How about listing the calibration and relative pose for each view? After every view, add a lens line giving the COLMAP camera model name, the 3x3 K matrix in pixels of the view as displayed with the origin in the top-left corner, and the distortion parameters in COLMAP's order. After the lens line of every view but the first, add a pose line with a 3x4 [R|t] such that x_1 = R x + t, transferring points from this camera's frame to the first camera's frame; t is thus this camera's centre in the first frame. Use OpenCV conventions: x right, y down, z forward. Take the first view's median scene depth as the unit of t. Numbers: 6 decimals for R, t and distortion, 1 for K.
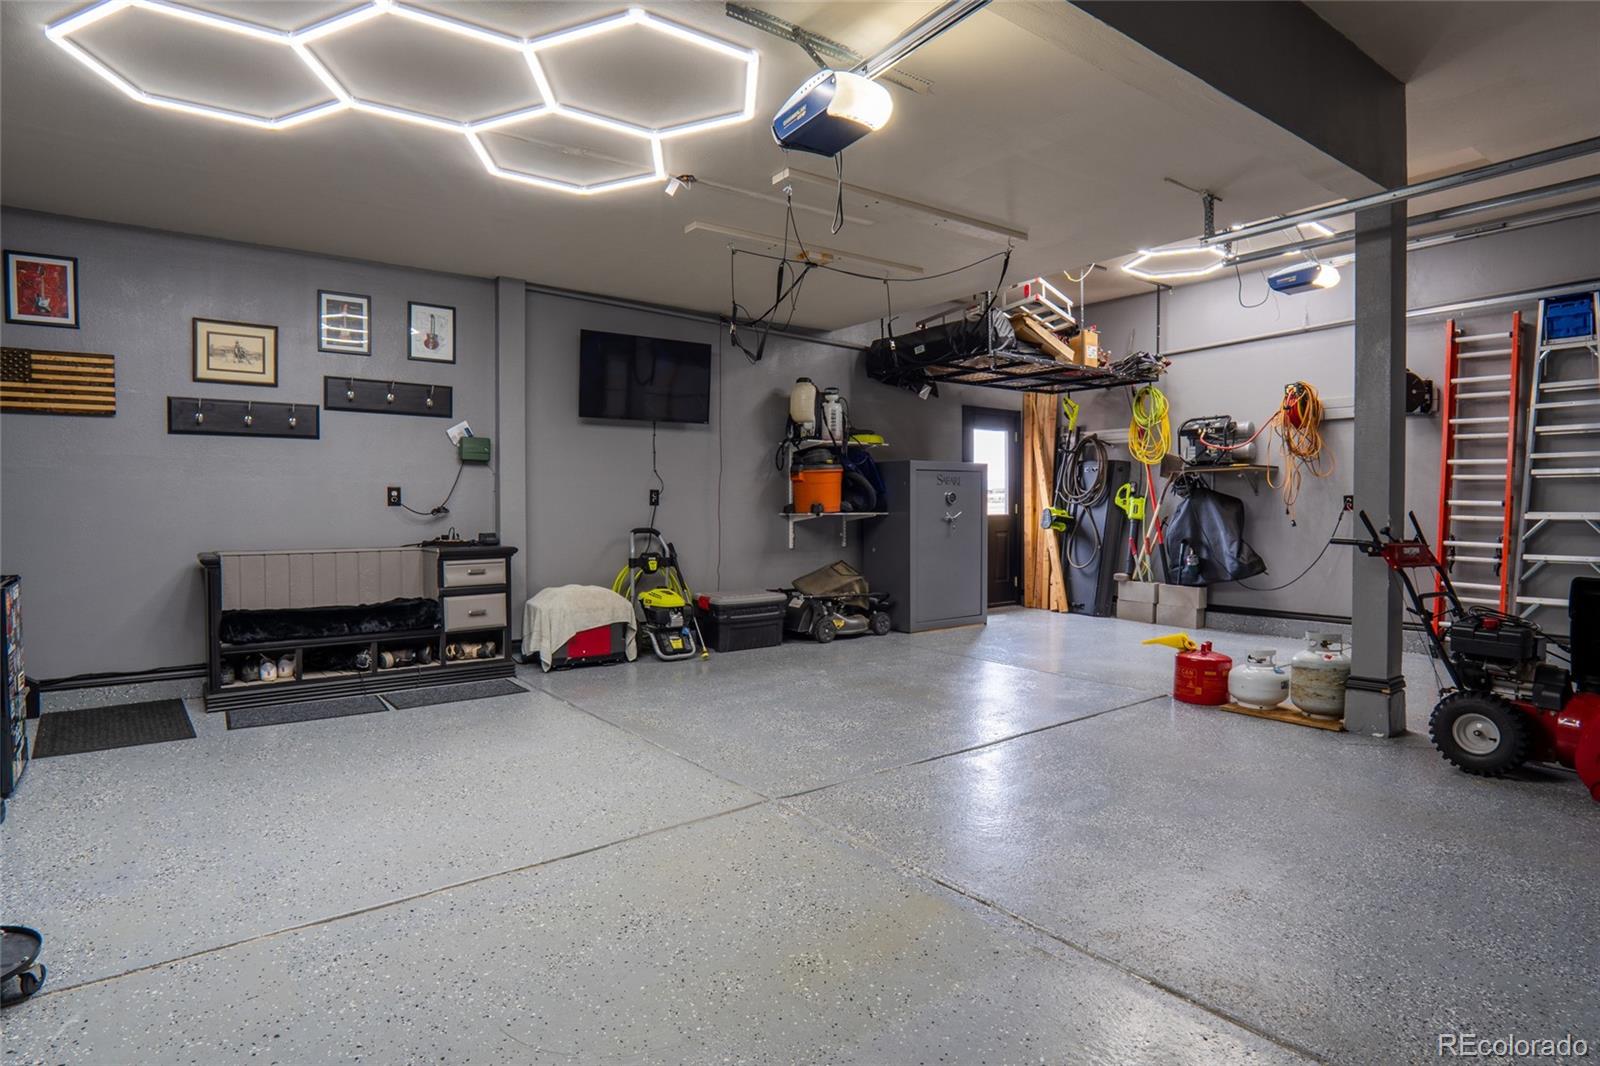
lens RADIAL K [[875.5, 0, 792.1], [0, 875.5, 528.5], [0, 0, 1]] dist [-0.034059, 0.007006]
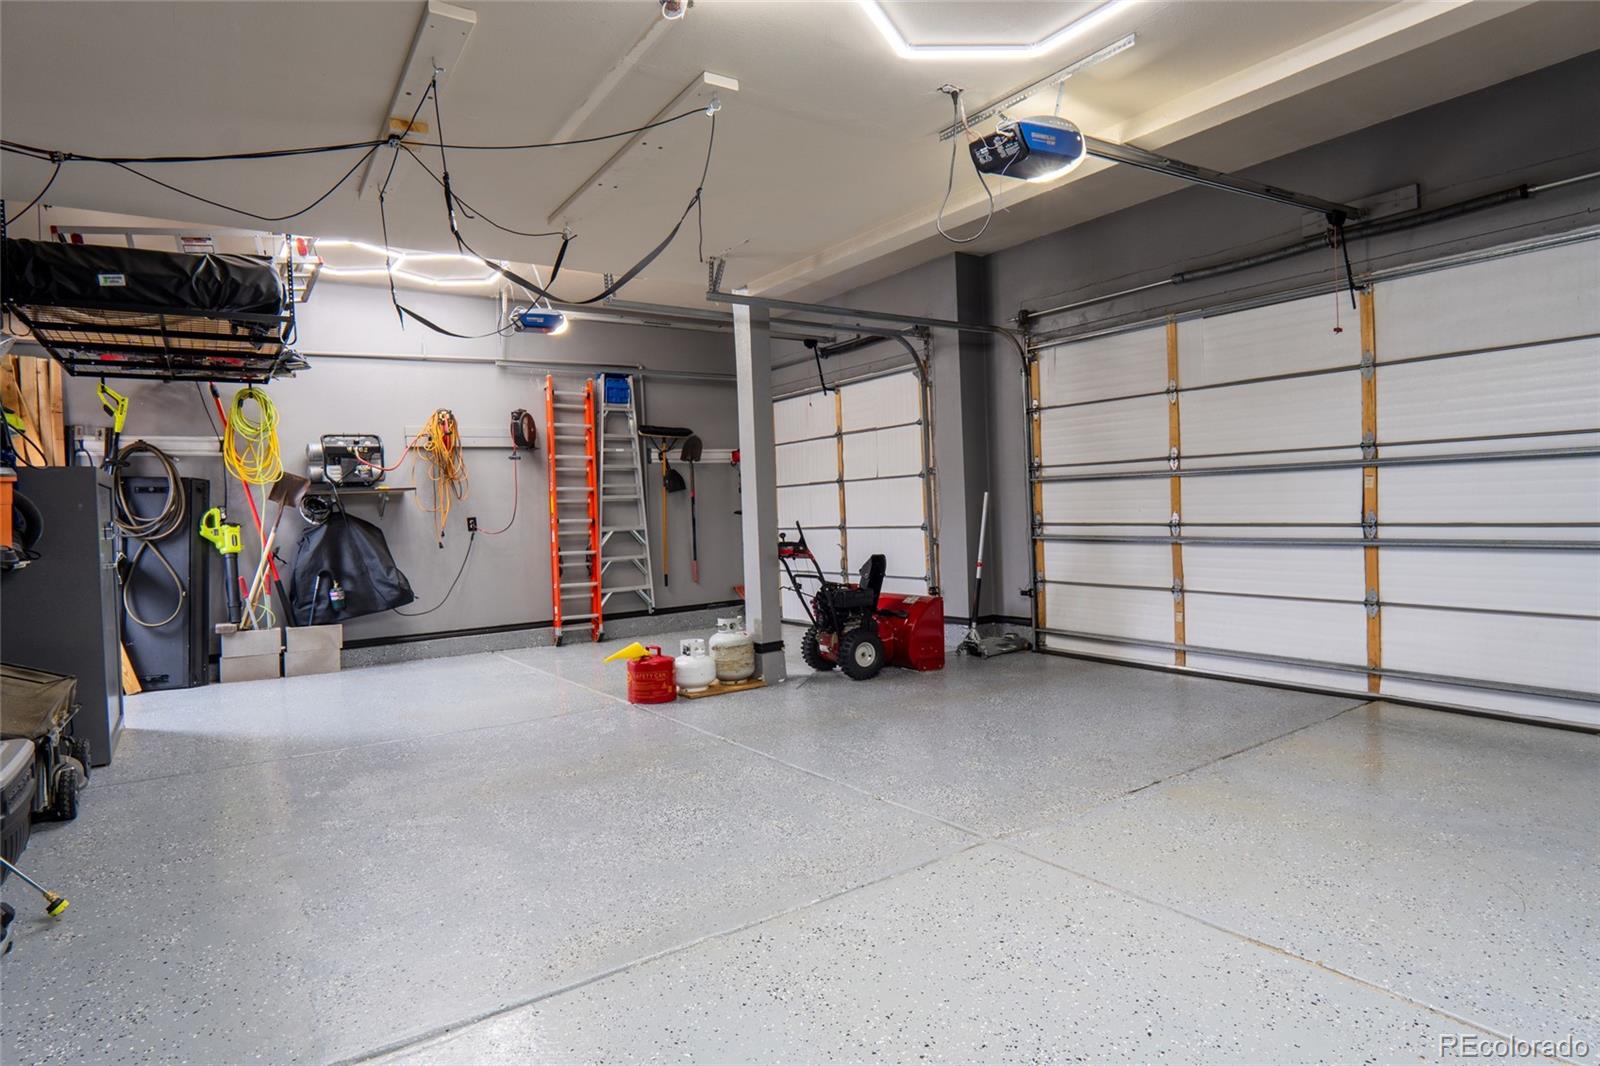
lens RADIAL K [[875.5, 0, 793.9], [0, 875.5, 525.2], [0, 0, 1]] dist [-0.034059, 0.007006]
pose [[0.019845, -0.017744, 0.999646, -0.407385], [0.060829, 0.998012, 0.016508, -0.019551], [-0.997951, 0.060480, 0.020884, 0.510652]]
